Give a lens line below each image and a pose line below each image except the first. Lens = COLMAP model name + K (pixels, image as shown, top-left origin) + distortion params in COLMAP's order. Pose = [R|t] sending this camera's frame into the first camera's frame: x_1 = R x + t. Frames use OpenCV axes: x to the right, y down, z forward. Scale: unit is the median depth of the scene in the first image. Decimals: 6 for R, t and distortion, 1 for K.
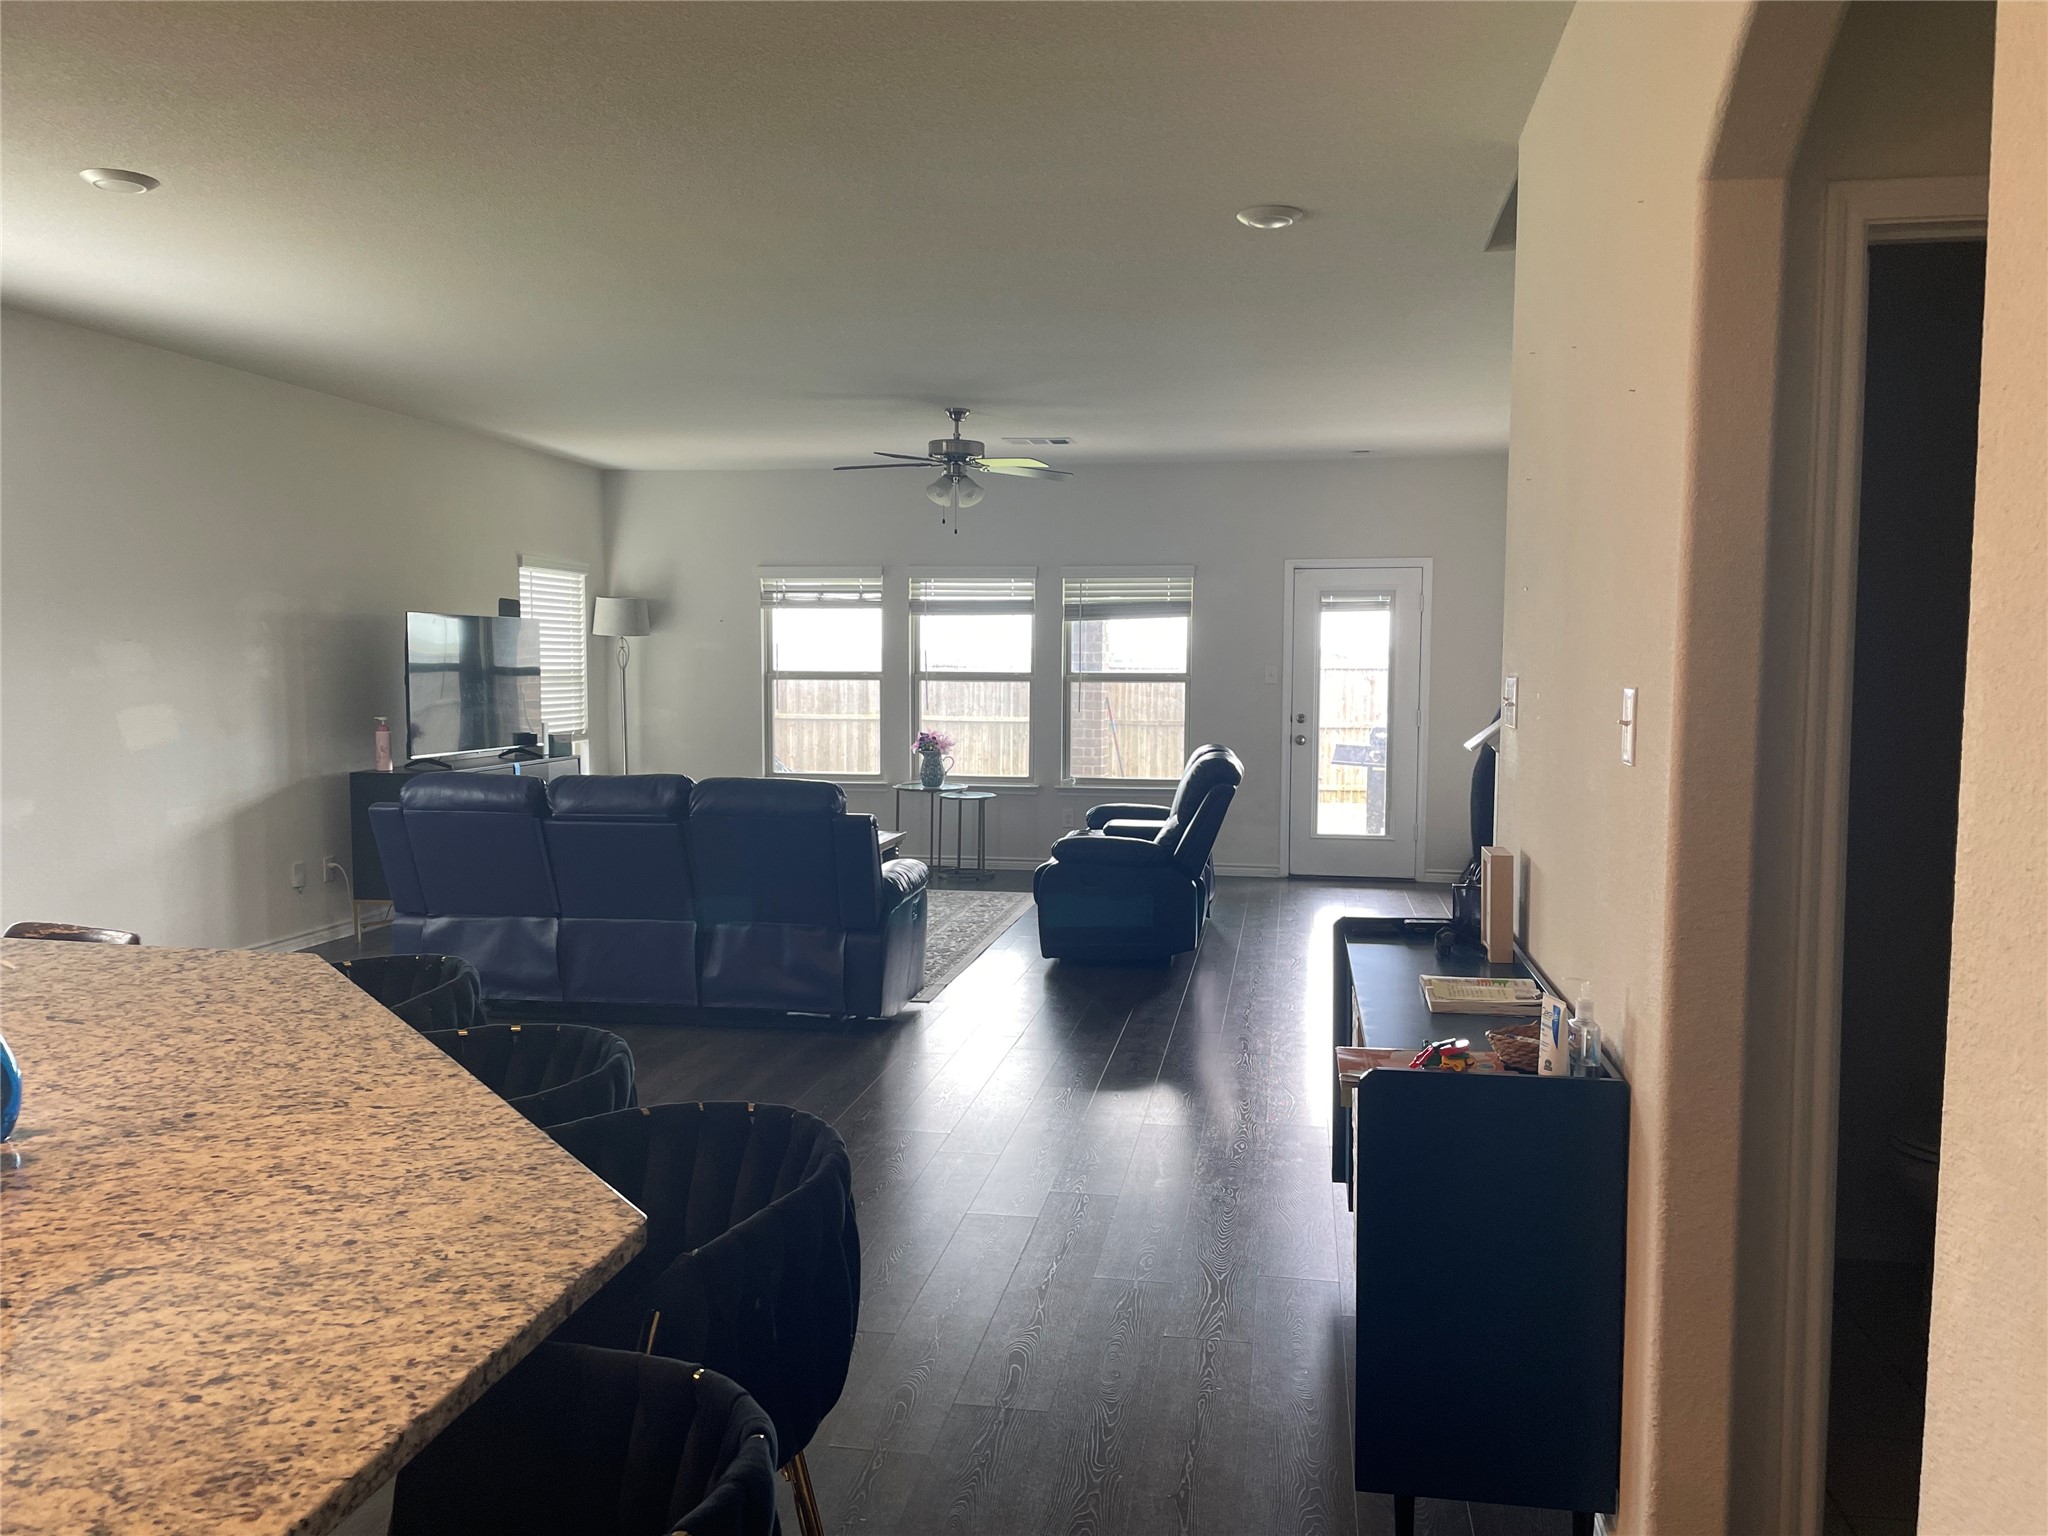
lens RADIAL K [[1532.3, 0, 1034.2], [0, 1532.3, 776.6], [0, 0, 1]] dist [0.089846, -0.119632]
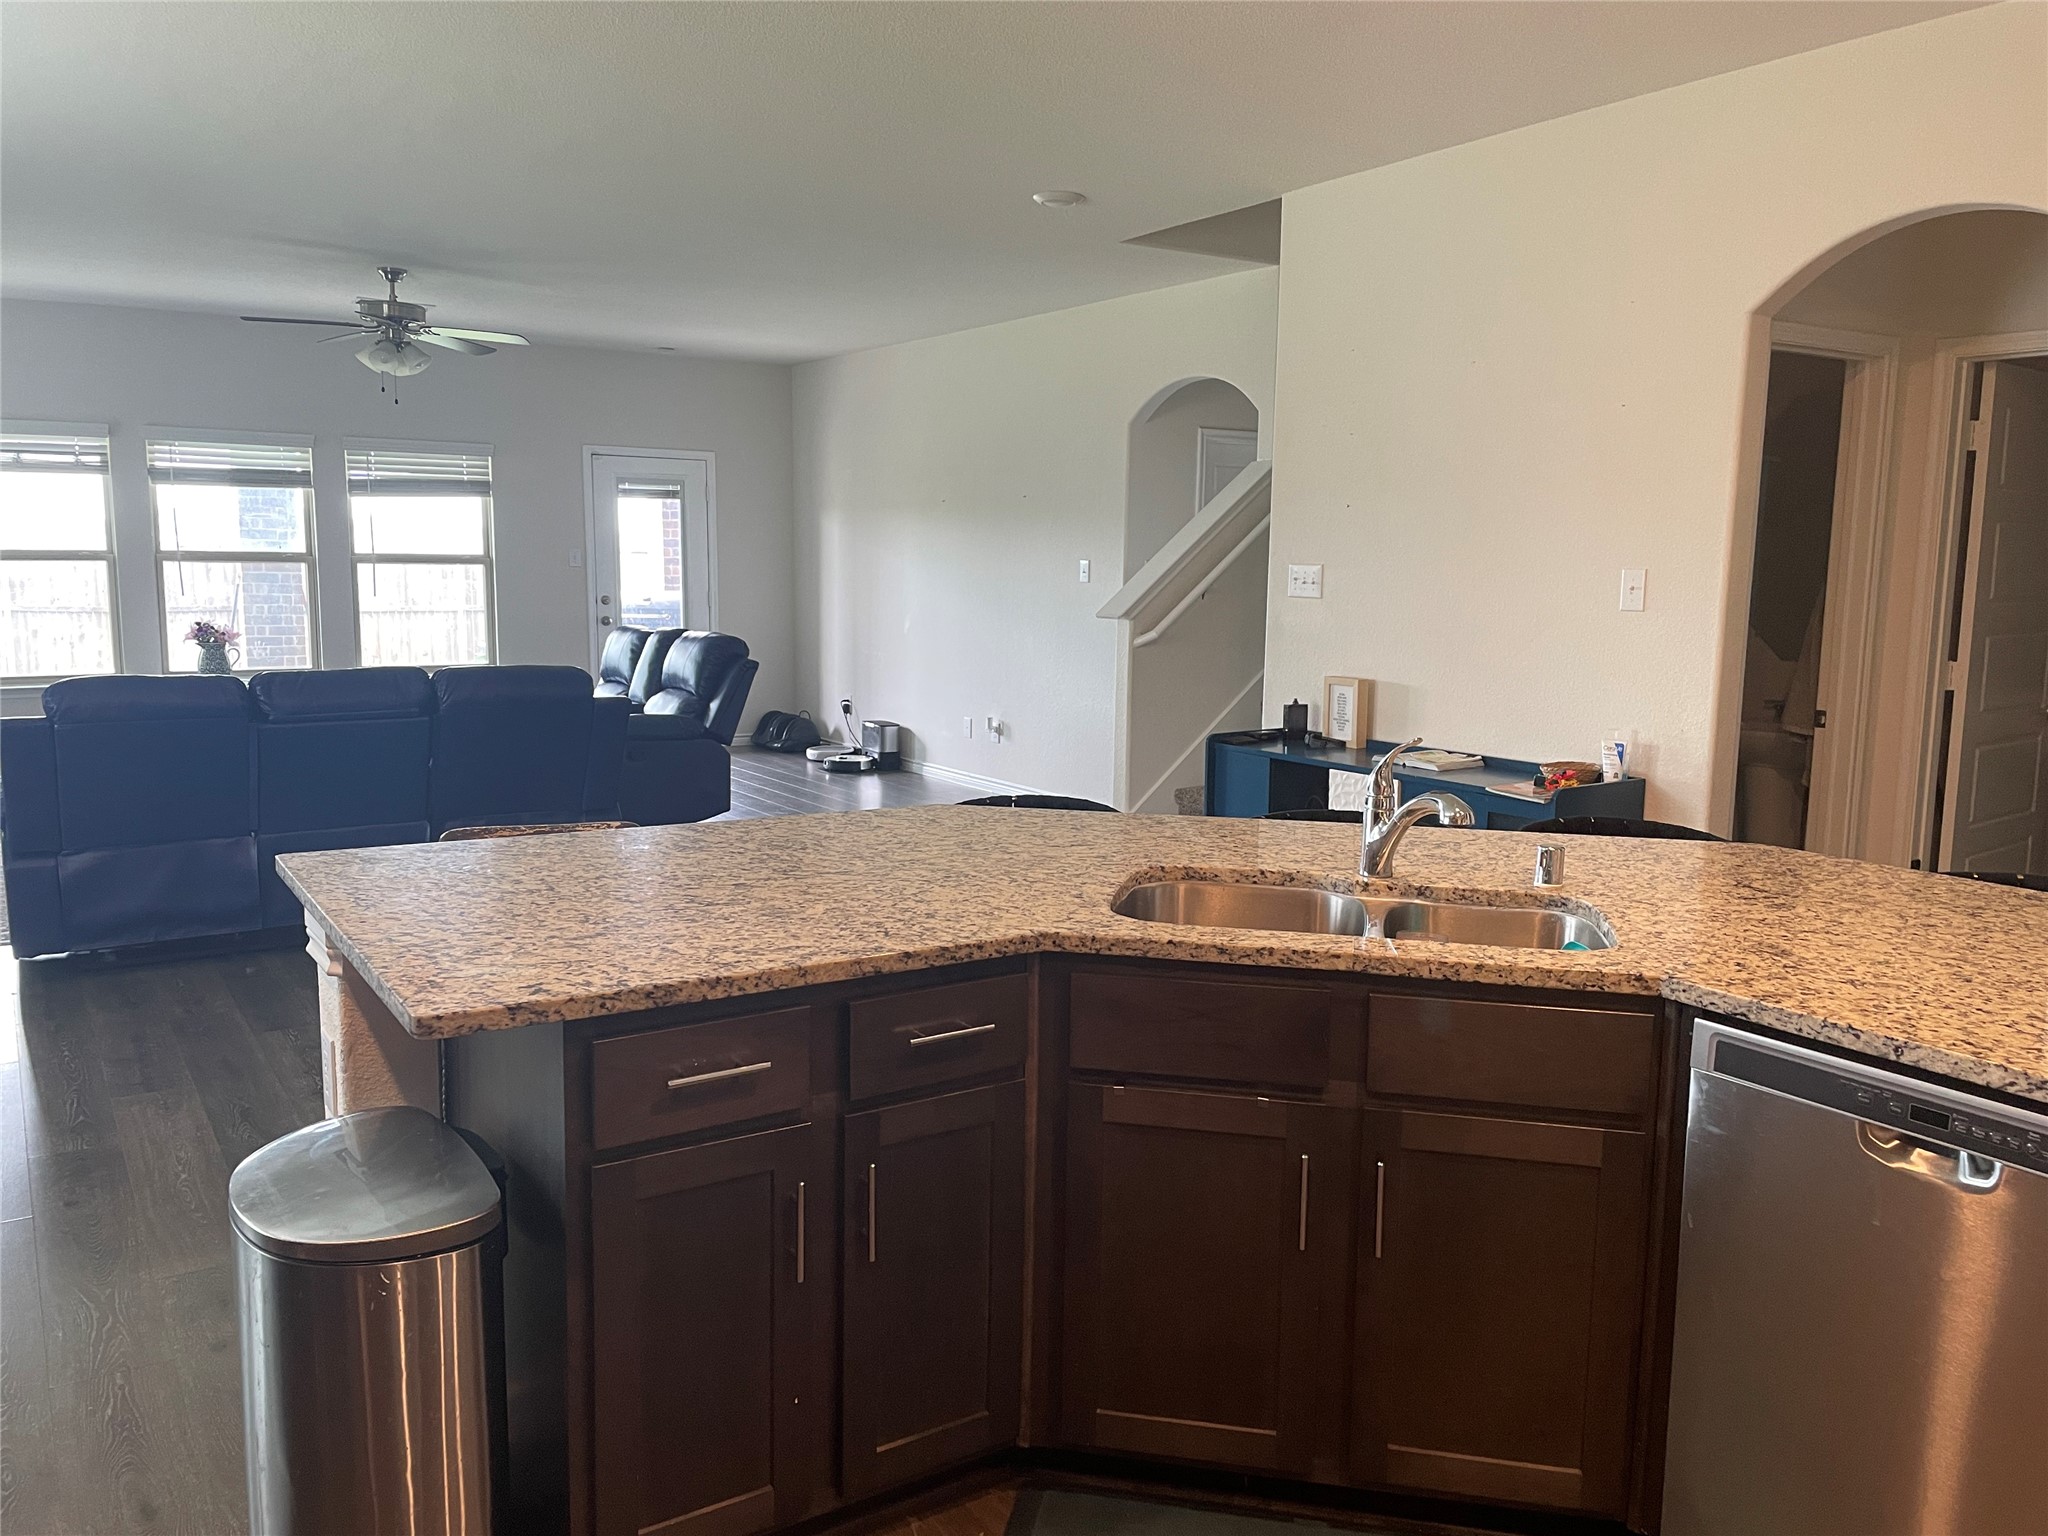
lens RADIAL K [[1532.3, 0, 1038.6], [0, 1532.3, 776.3], [0, 0, 1]] dist [0.089846, -0.119632]
pose [[0.726917, -0.093234, 0.680367, -0.340712], [0.041102, 0.994872, 0.092417, -0.003536], [-0.685495, -0.039215, 0.727021, 0.028768]]
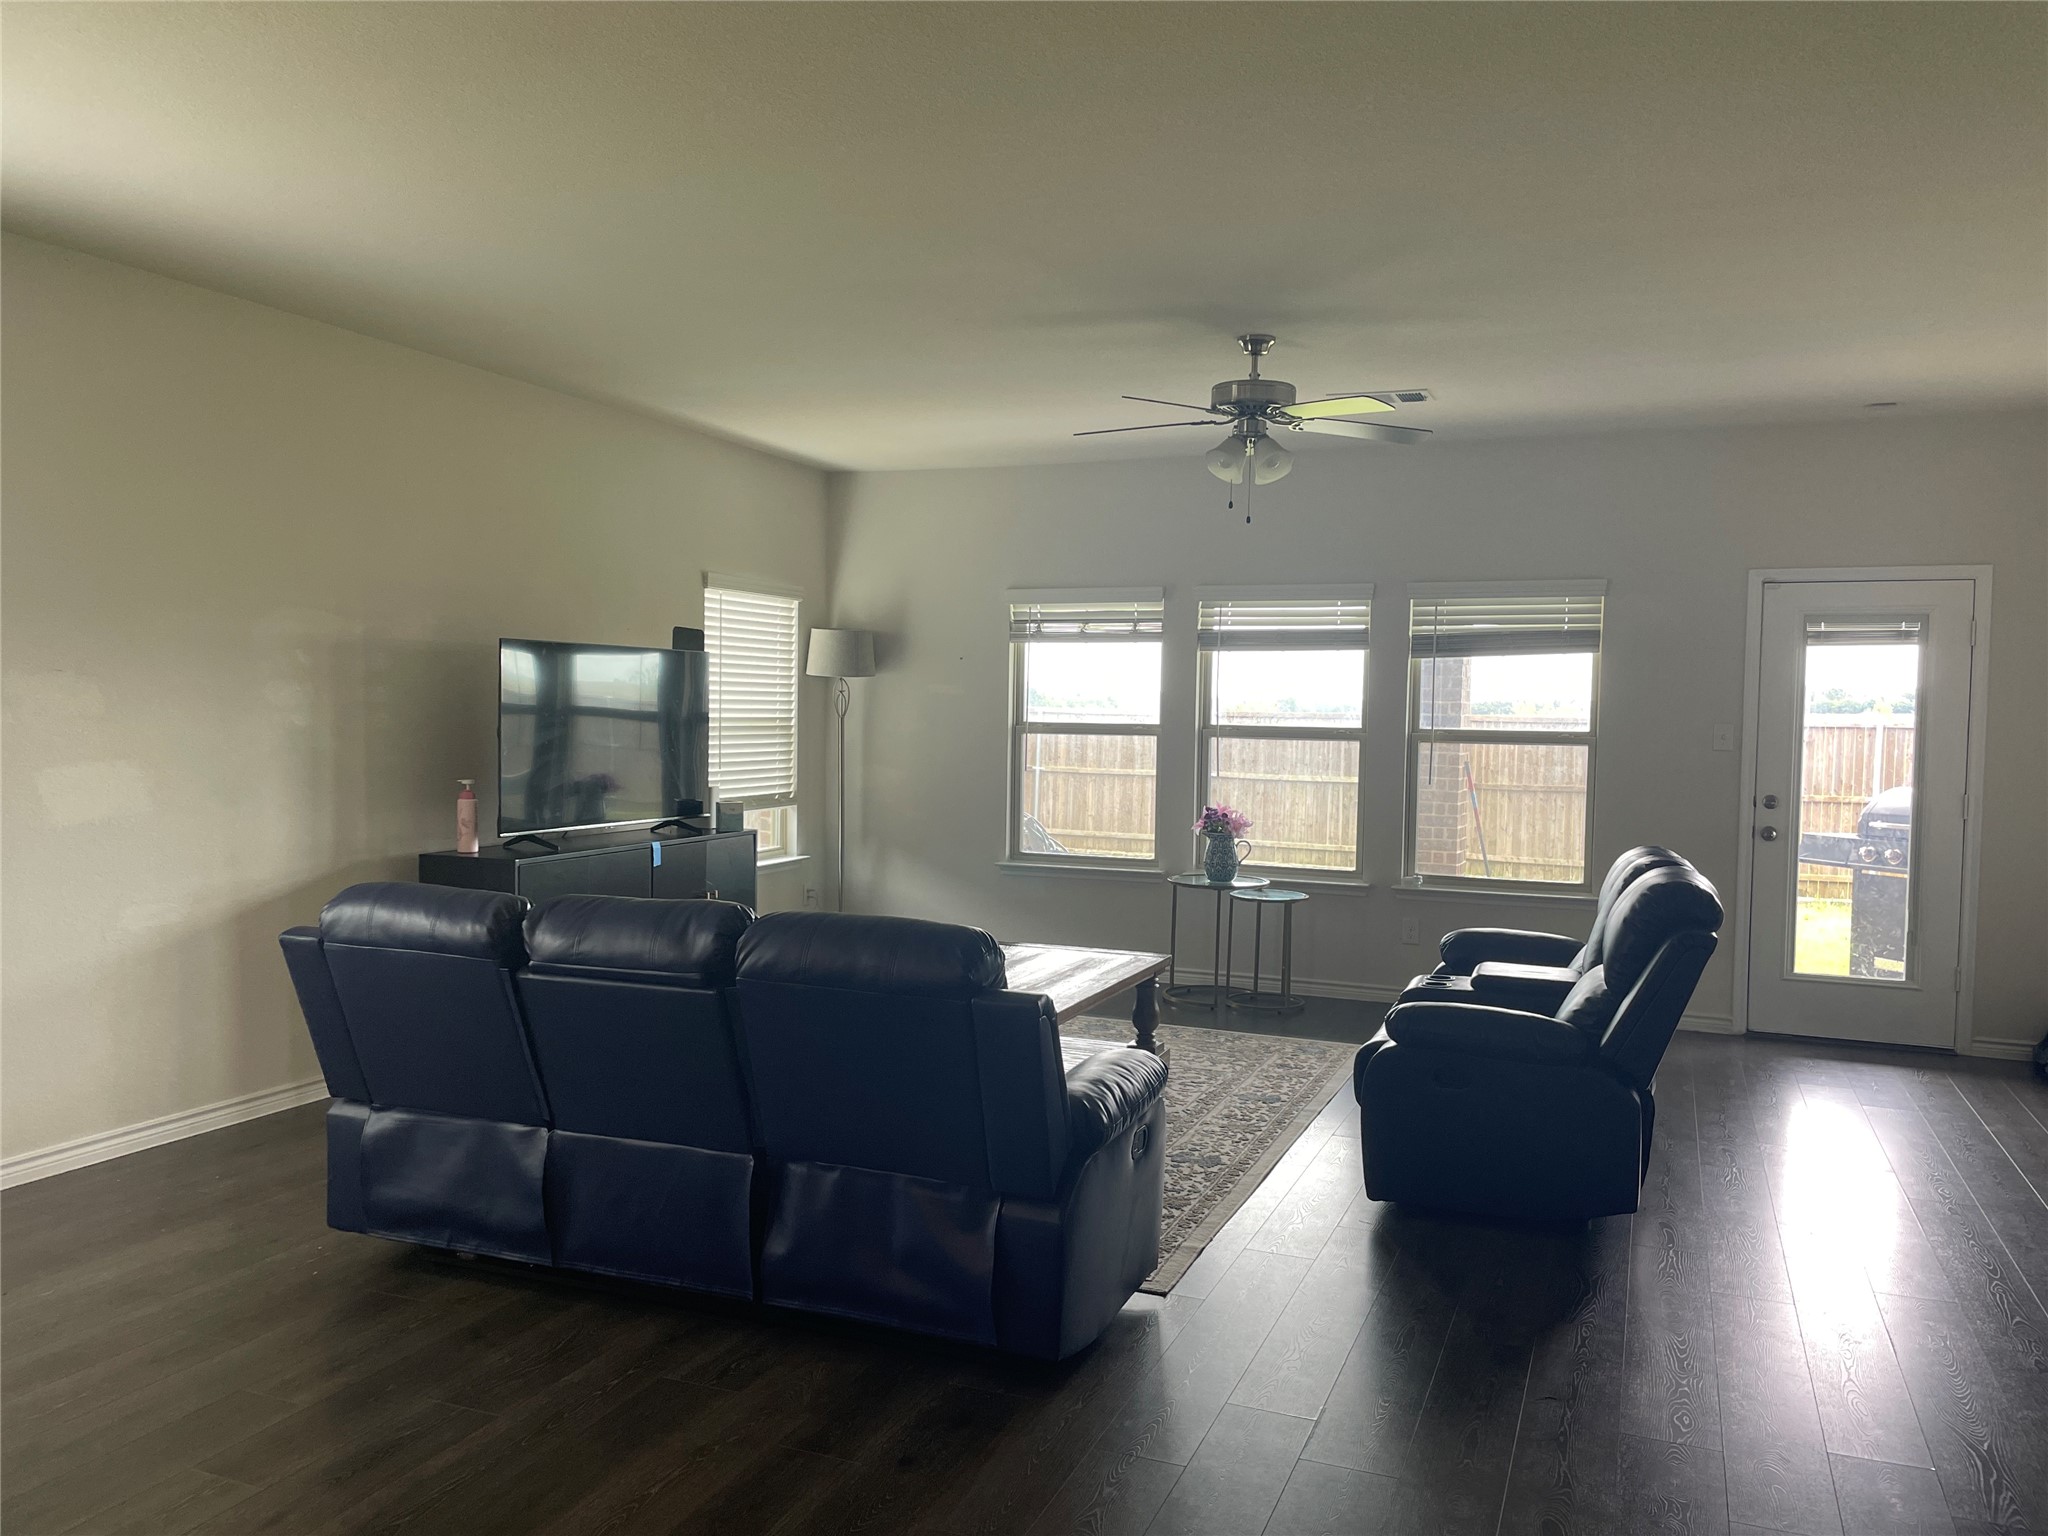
lens RADIAL K [[1532.3, 0, 1026.1], [0, 1532.3, 780.1], [0, 0, 1]] dist [0.089846, -0.119632]
pose [[0.975546, 0.021653, -0.218725, 0.002698], [-0.028070, 0.999261, -0.026273, -0.020224], [0.217994, 0.031770, 0.975433, 0.258914]]
